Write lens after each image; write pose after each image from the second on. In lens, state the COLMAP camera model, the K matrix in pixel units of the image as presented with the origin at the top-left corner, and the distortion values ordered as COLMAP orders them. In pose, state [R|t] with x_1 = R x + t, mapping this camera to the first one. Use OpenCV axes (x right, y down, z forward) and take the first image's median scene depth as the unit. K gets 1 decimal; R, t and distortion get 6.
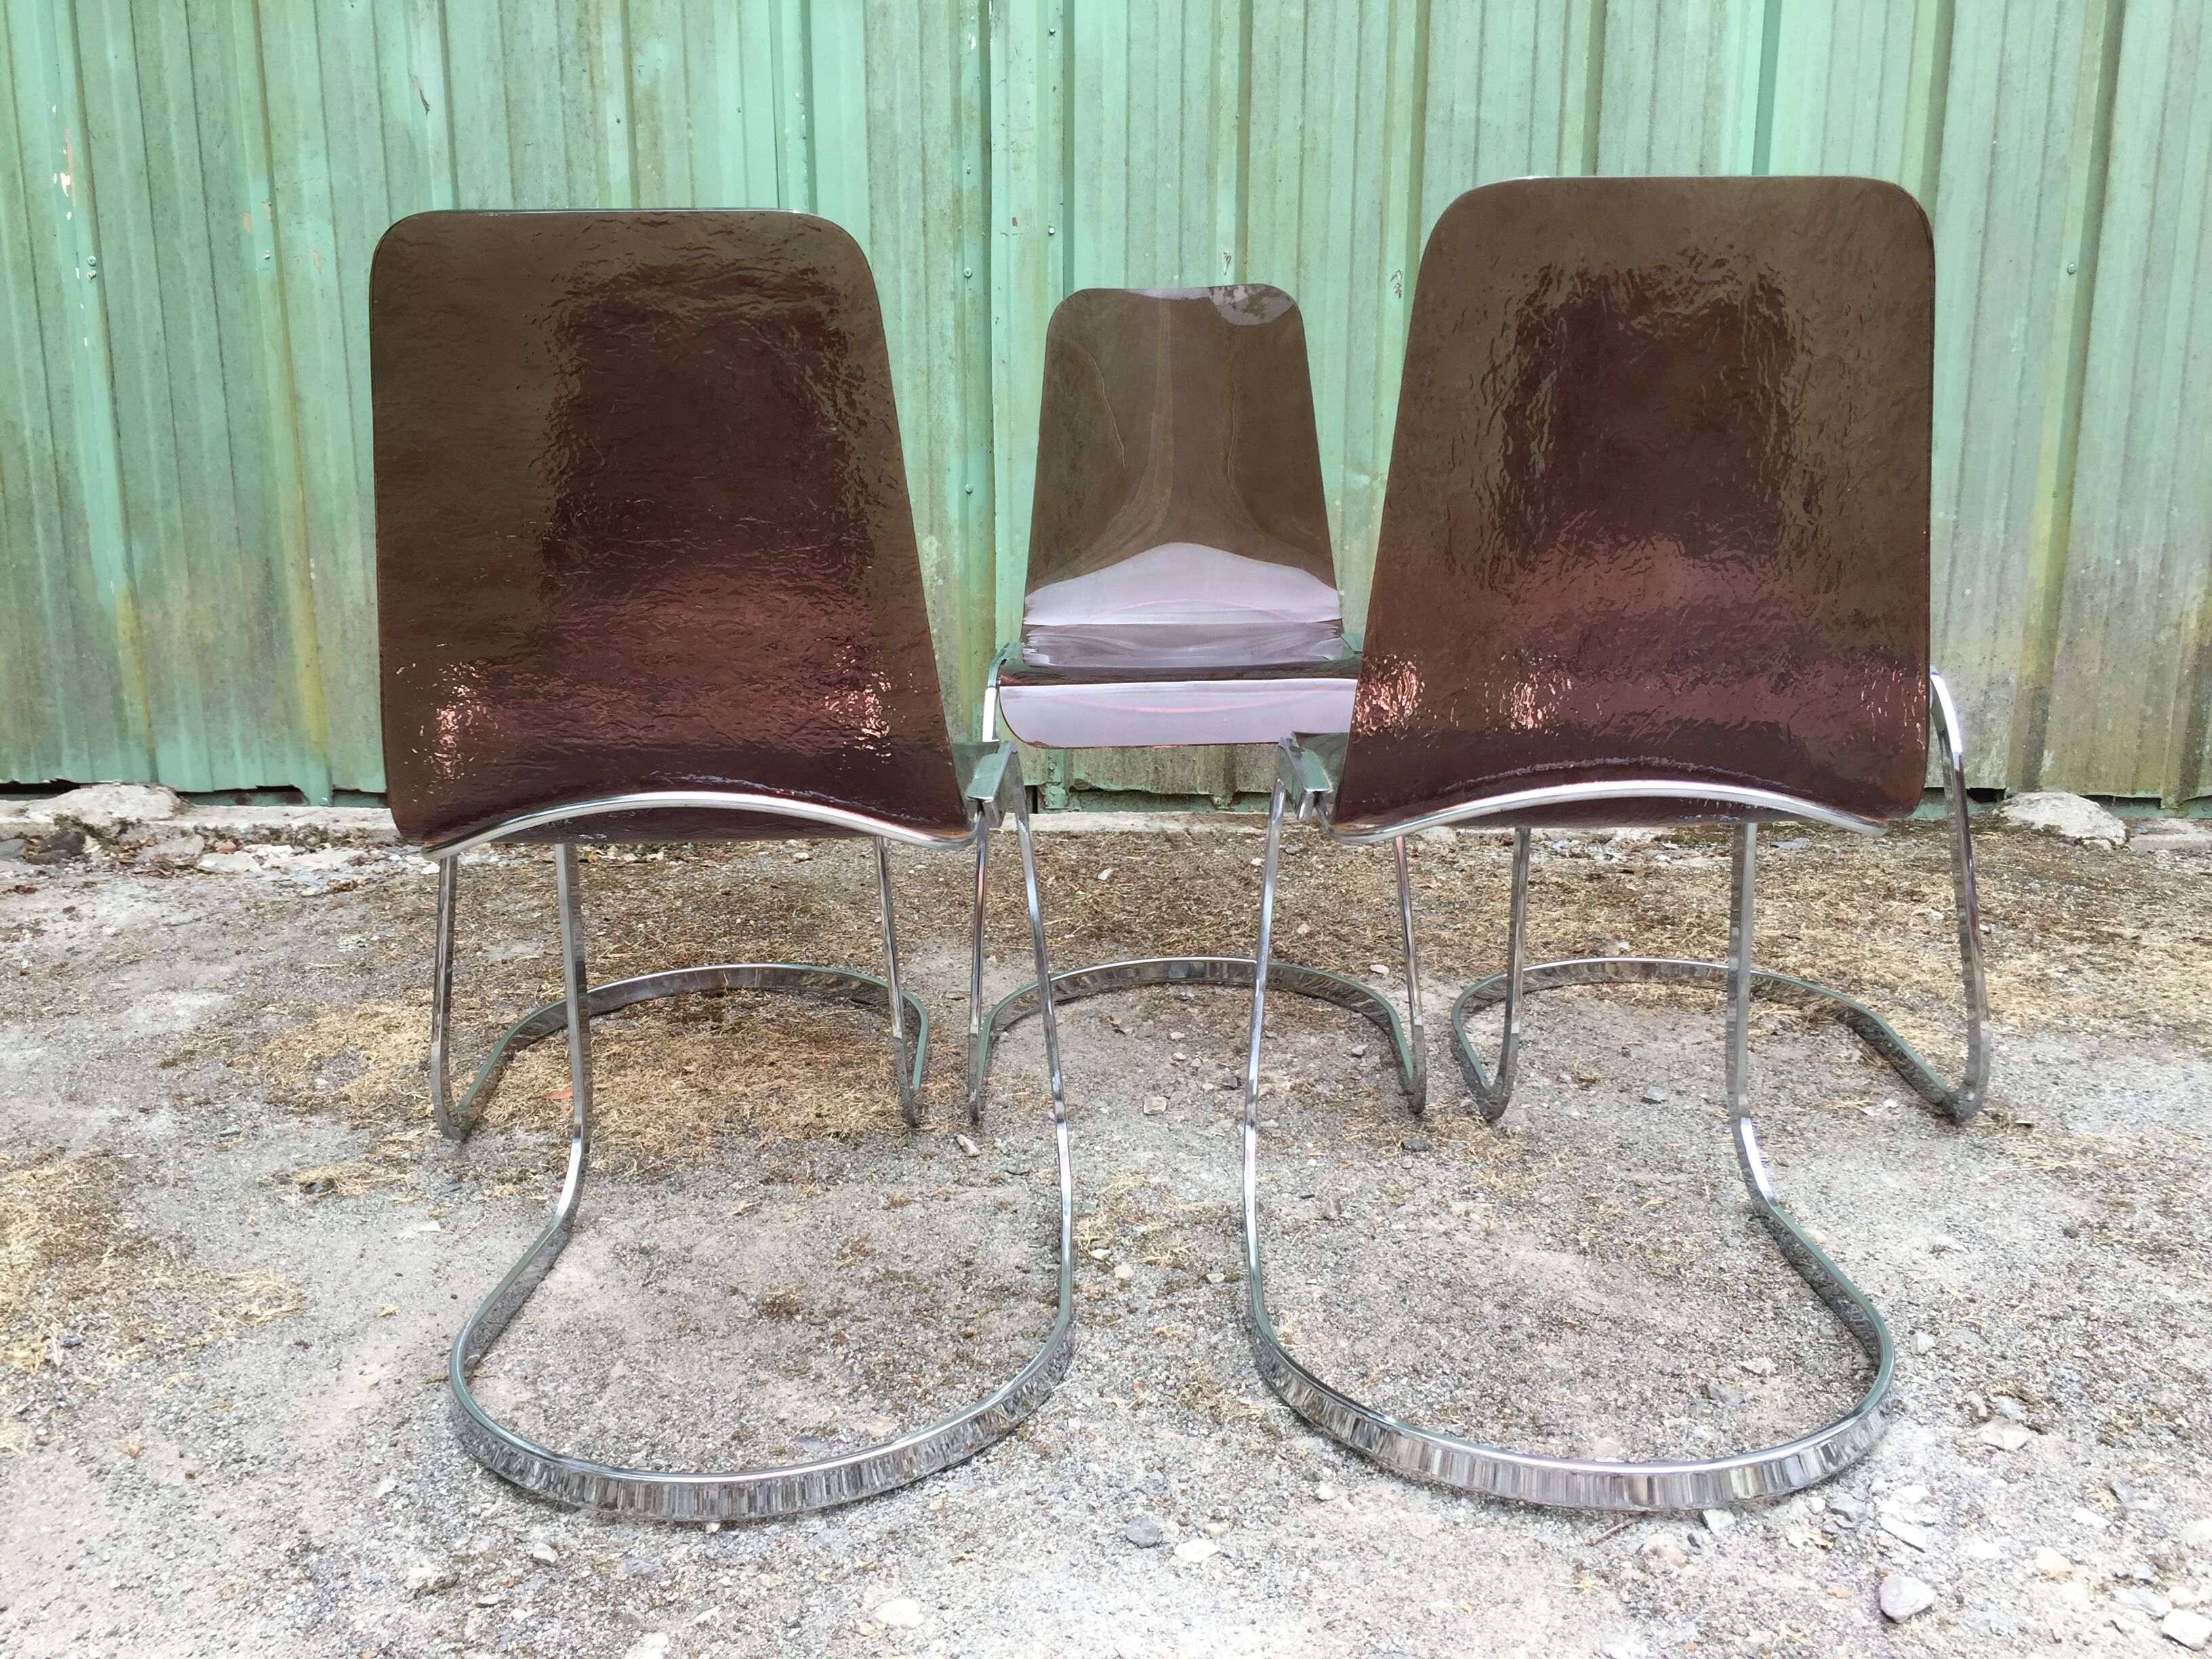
lens RADIAL K [[1892.1, 0, 1118.1], [0, 1892.1, 834.2], [0, 0, 1]] dist [0.085475, -0.117920]
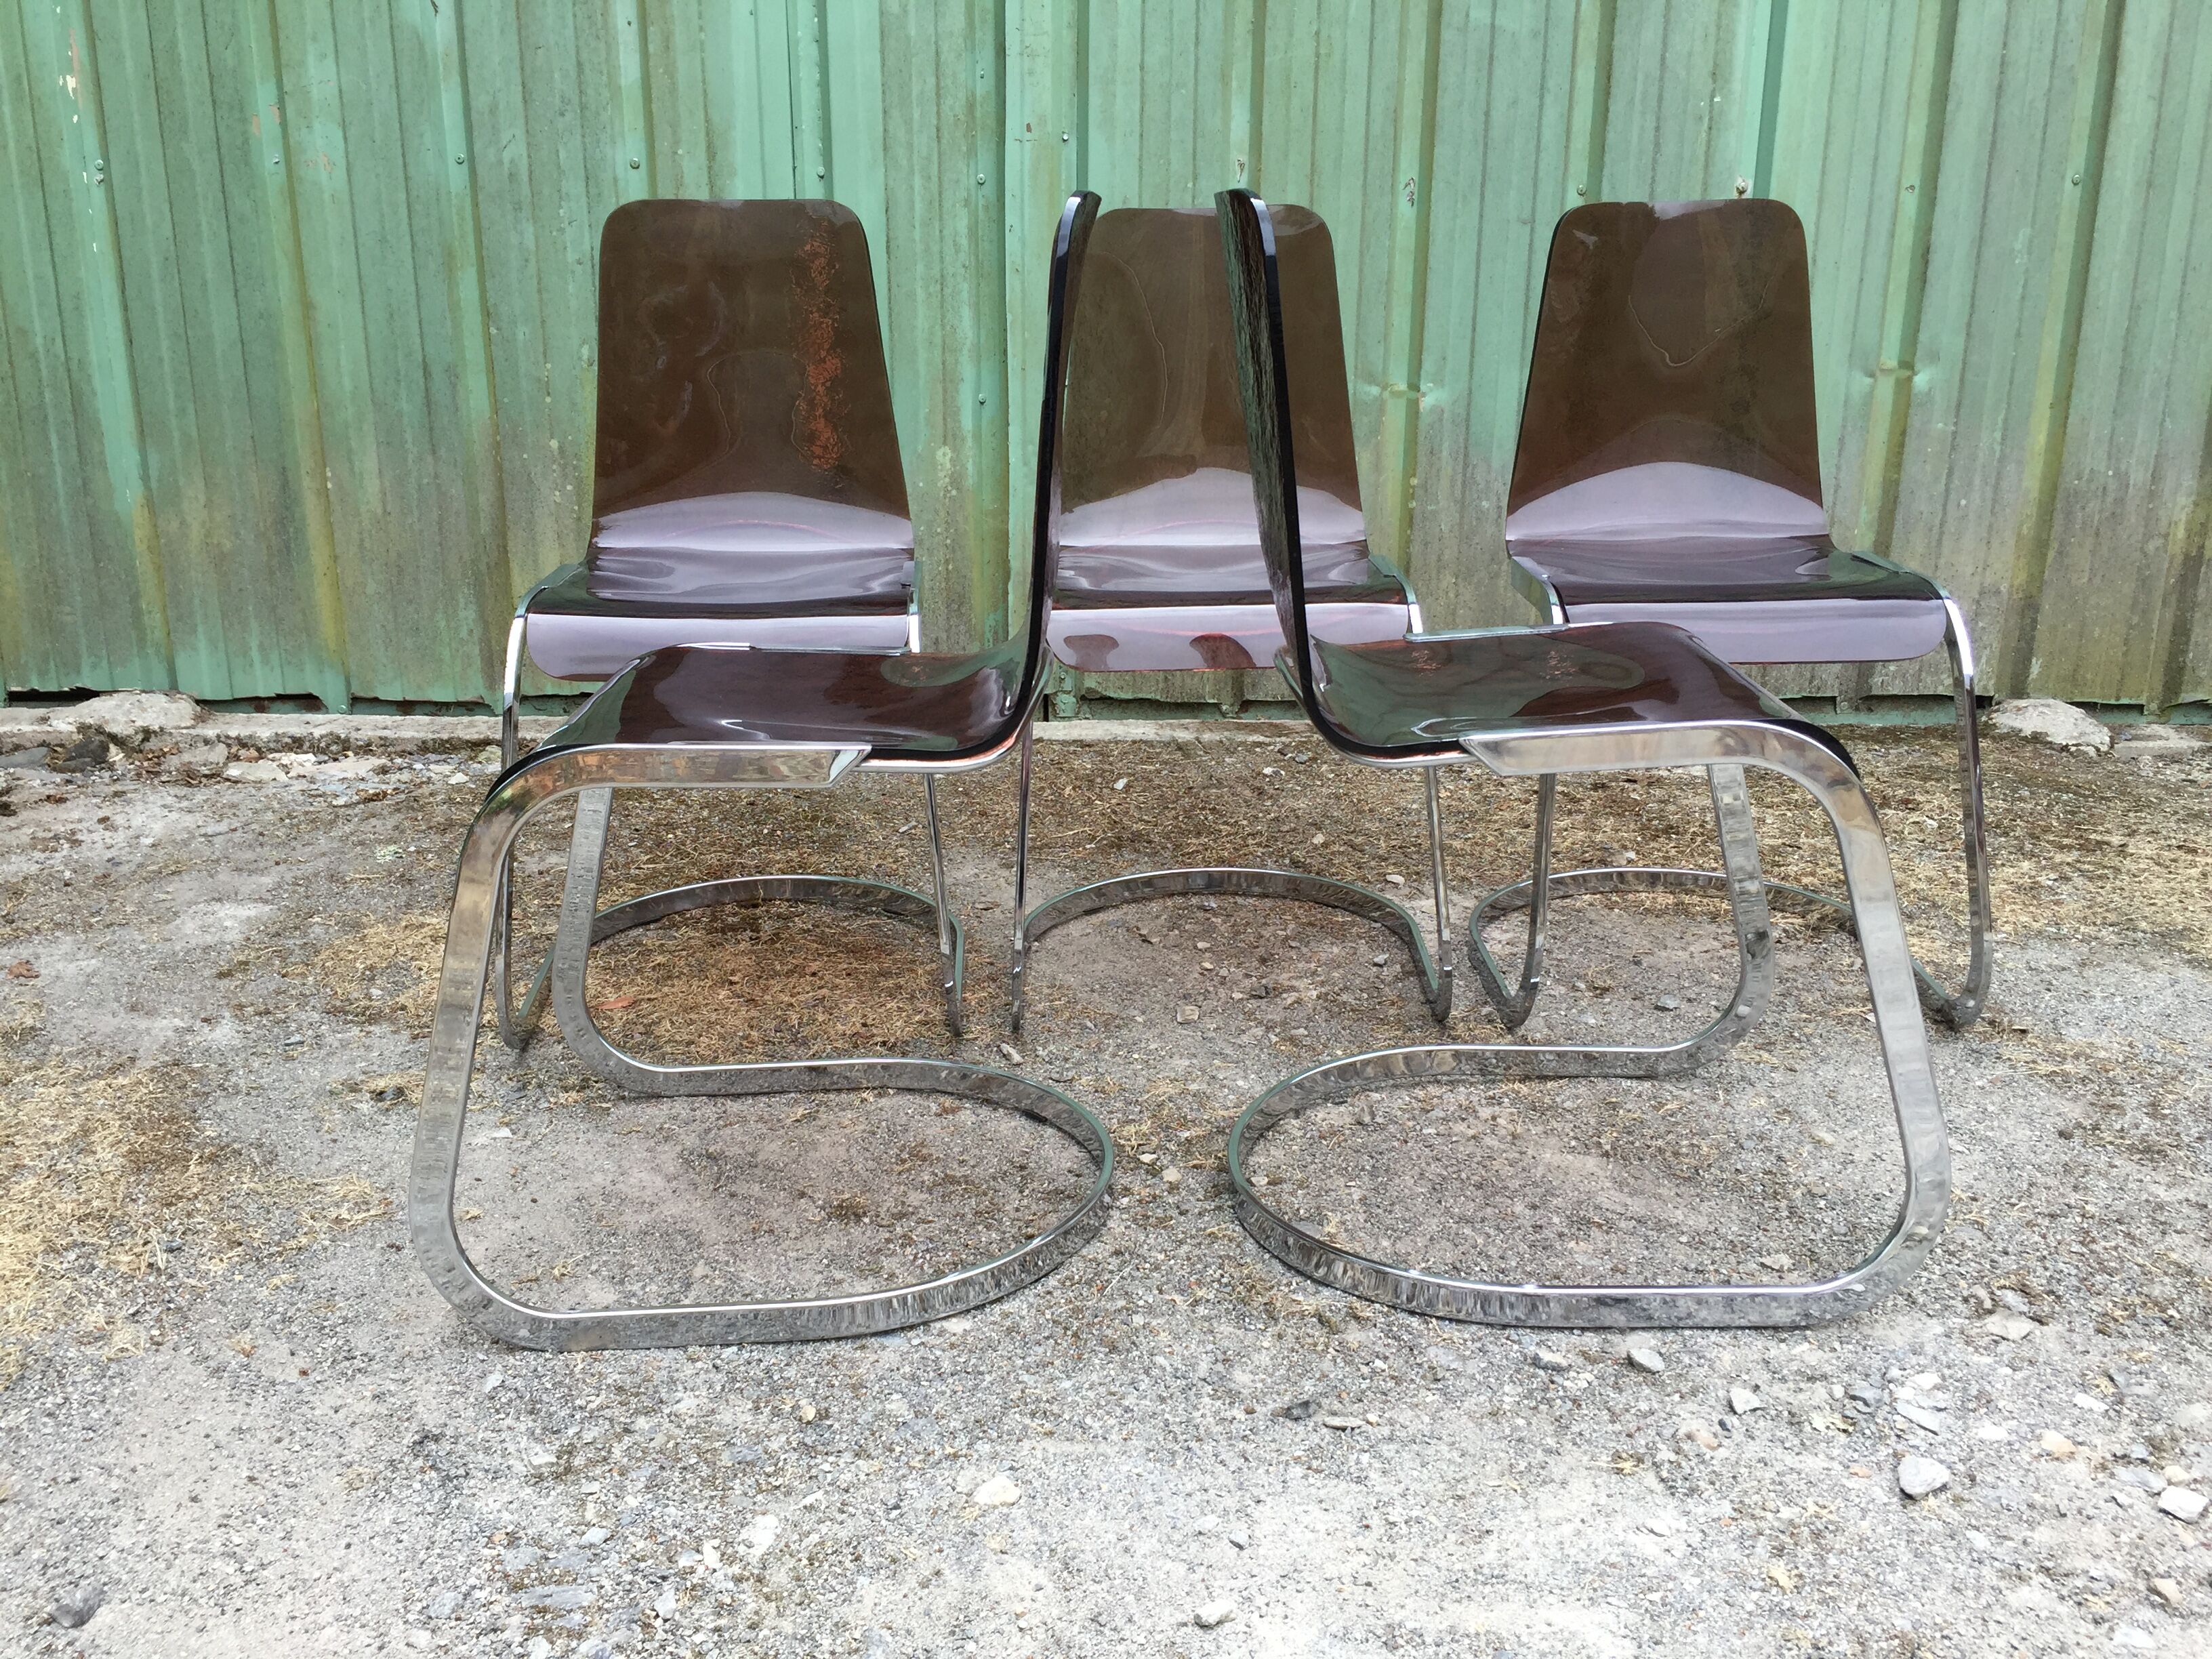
lens RADIAL K [[1892.1, 0, 1119.8], [0, 1892.1, 832.4], [0, 0, 1]] dist [0.085475, -0.117920]
pose [[0.999859, -0.001144, 0.016735, -0.029297], [0.000188, 0.998376, 0.056973, -0.012972], [-0.016773, -0.056962, 0.998235, -0.025110]]
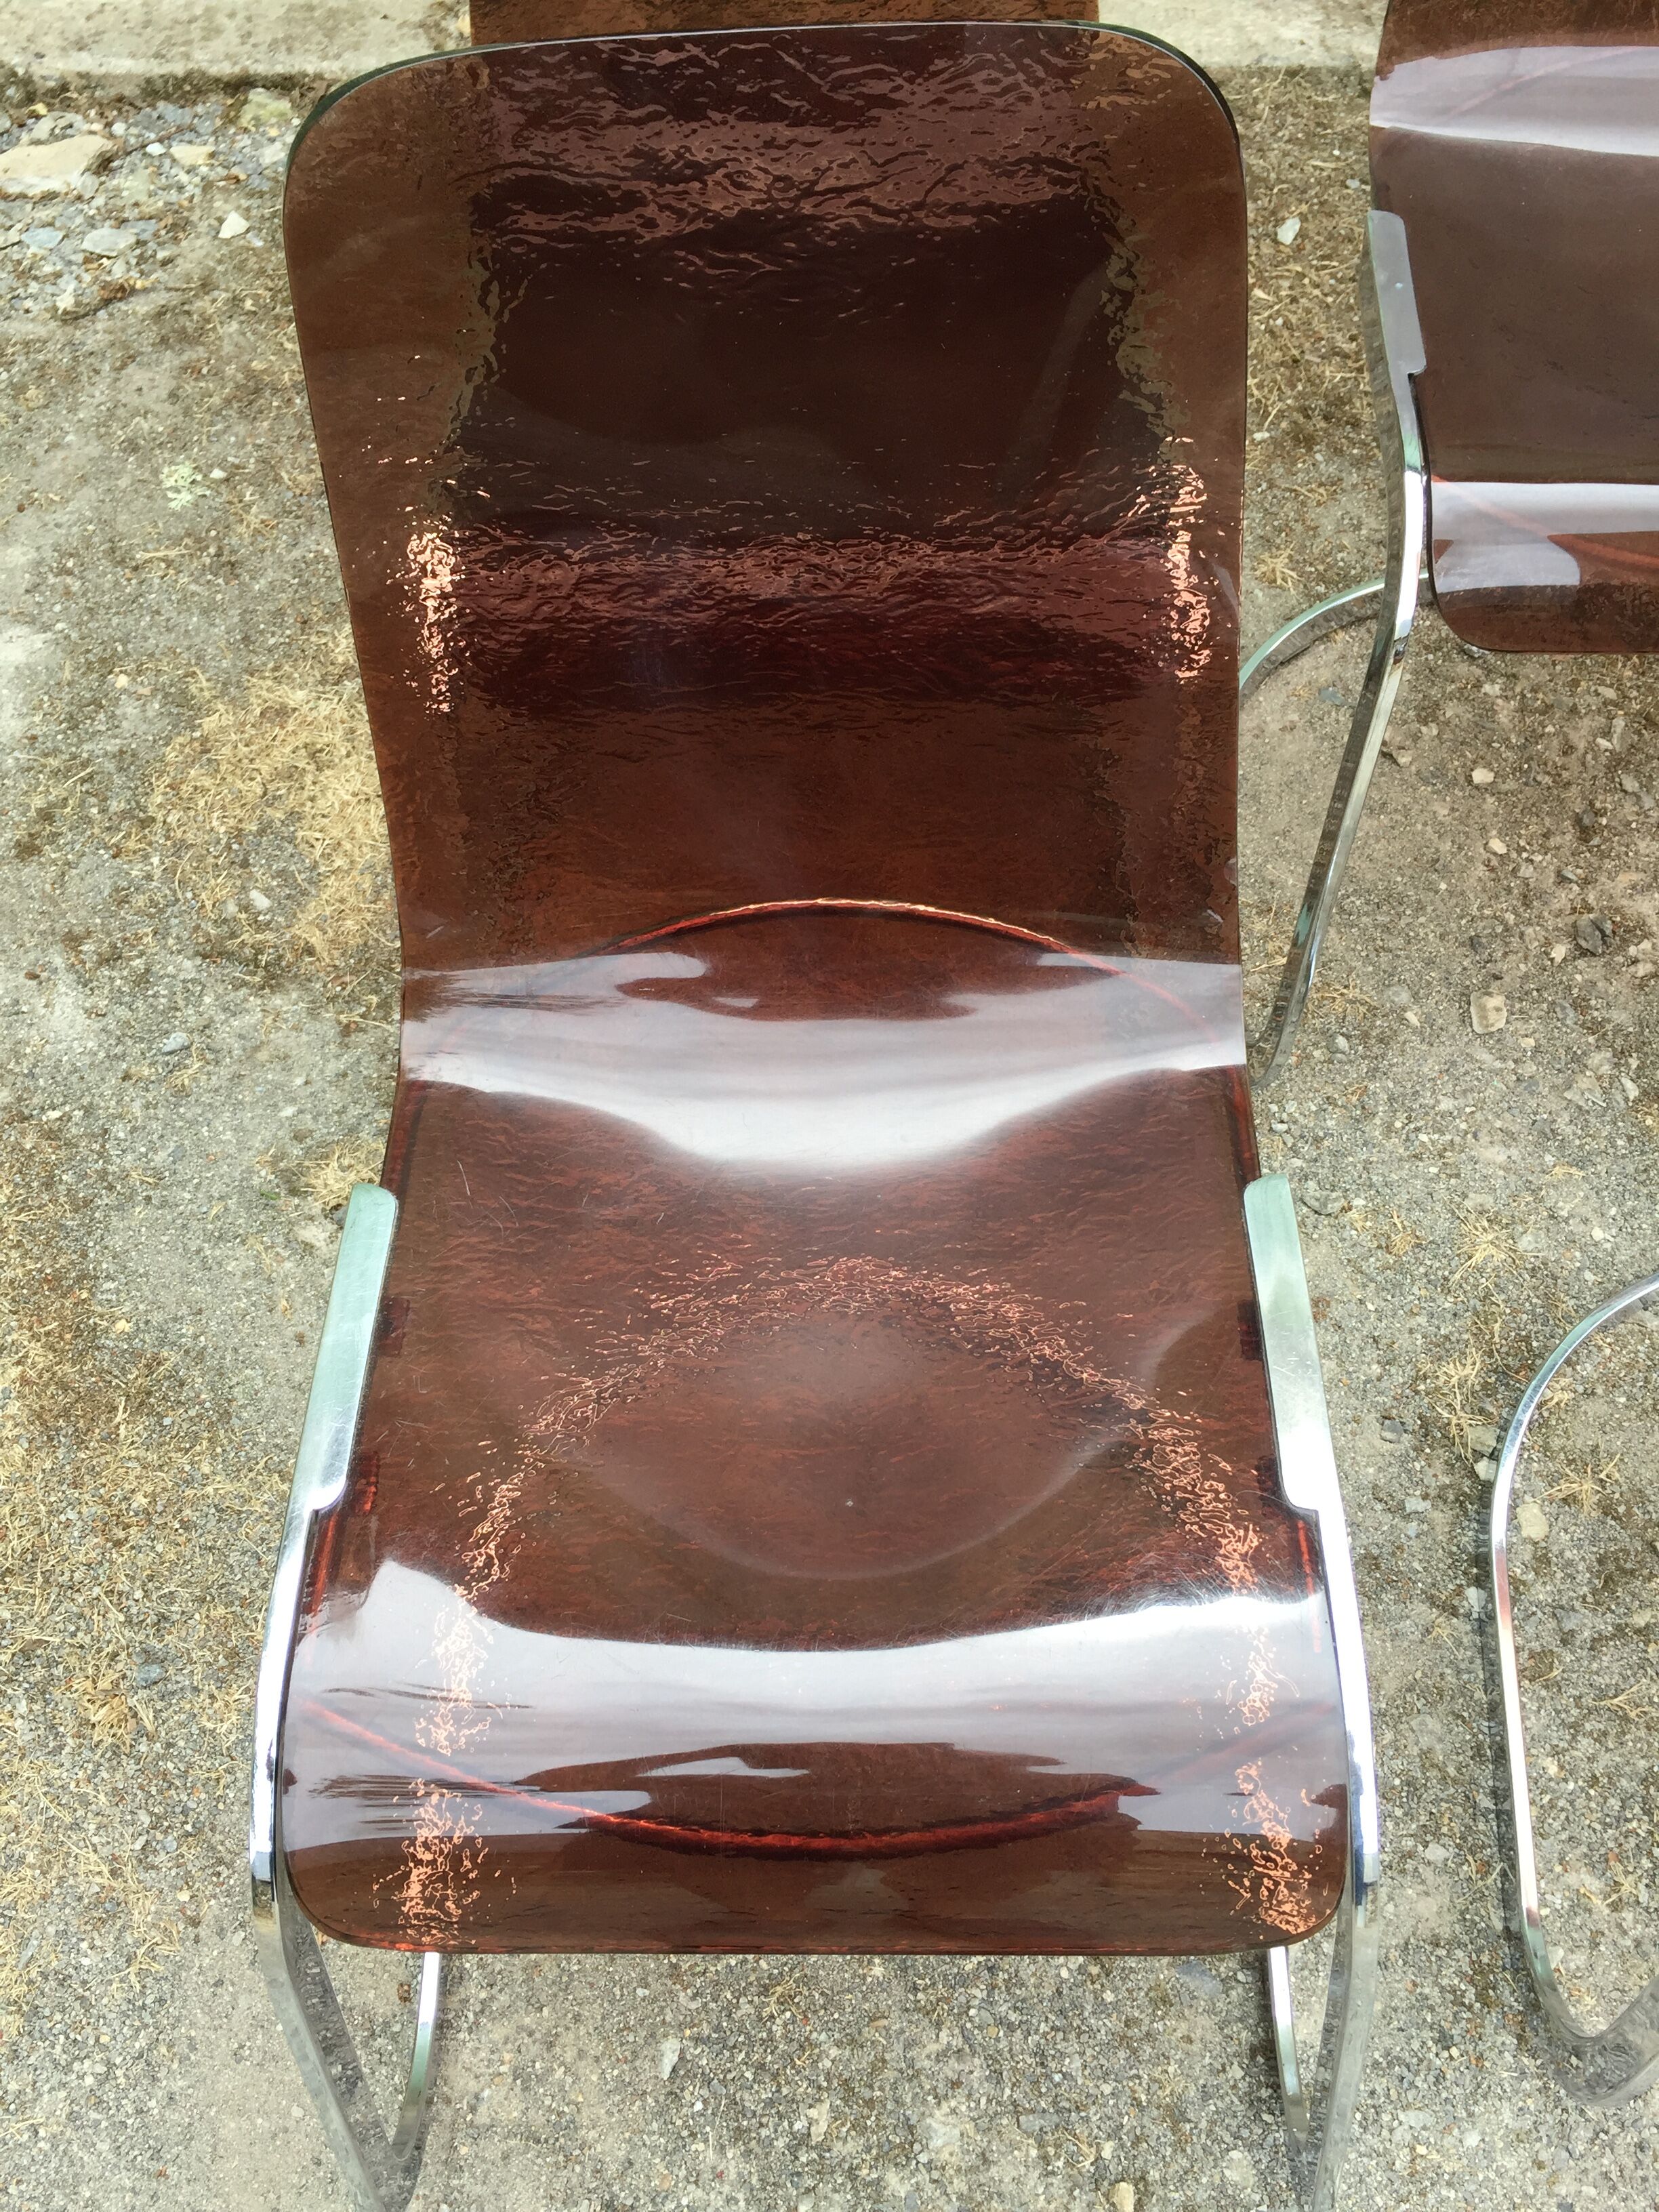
lens RADIAL K [[1892.1, 0, 825.7], [0, 1892.1, 1113.5], [0, 0, 1]] dist [0.085475, -0.117920]
pose [[0.999711, 0.012163, -0.020736, -0.171181], [0.006173, 0.703759, 0.710412, -0.268963], [0.023234, -0.710334, 0.703481, 0.404909]]
